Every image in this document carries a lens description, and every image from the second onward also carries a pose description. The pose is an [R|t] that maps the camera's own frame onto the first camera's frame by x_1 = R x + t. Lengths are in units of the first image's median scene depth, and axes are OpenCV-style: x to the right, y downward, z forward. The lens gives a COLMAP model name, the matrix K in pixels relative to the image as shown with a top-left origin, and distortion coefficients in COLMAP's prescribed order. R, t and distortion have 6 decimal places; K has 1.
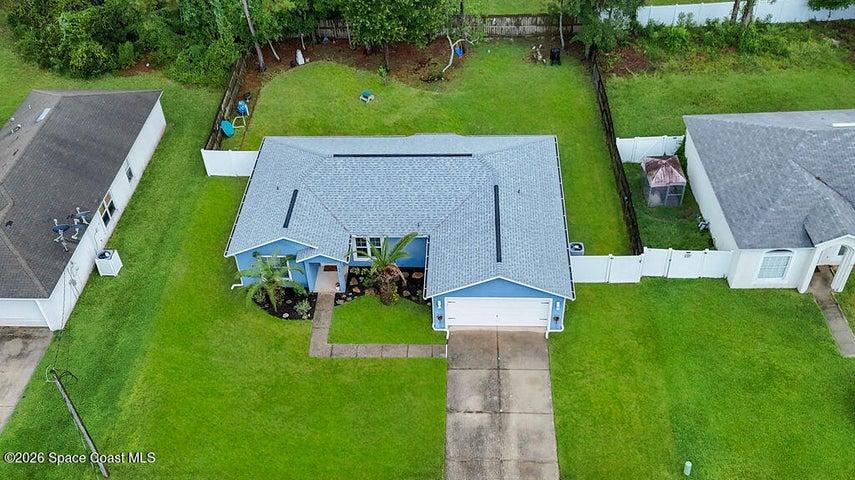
lens RADIAL K [[795.3, 0, 420.9], [0, 795.3, 252.3], [0, 0, 1]] dist [0.074093, -0.001868]
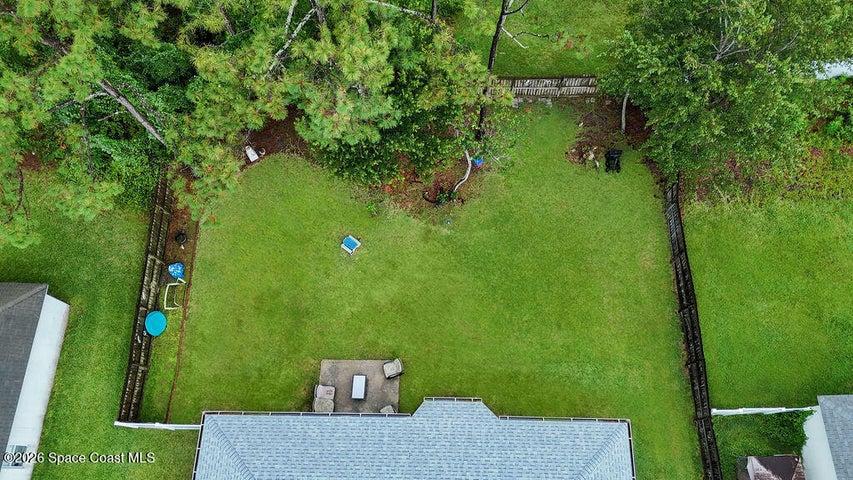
lens RADIAL K [[613.3, 0, 426.5], [0, 613.3, 240.0], [0, 0, 1]] dist [0.033726, -0.002332]
pose [[0.999510, -0.018835, 0.024992, -0.017241], [0.005786, 0.896055, 0.443905, -0.592364], [-0.030755, -0.443543, 0.895725, 0.681387]]
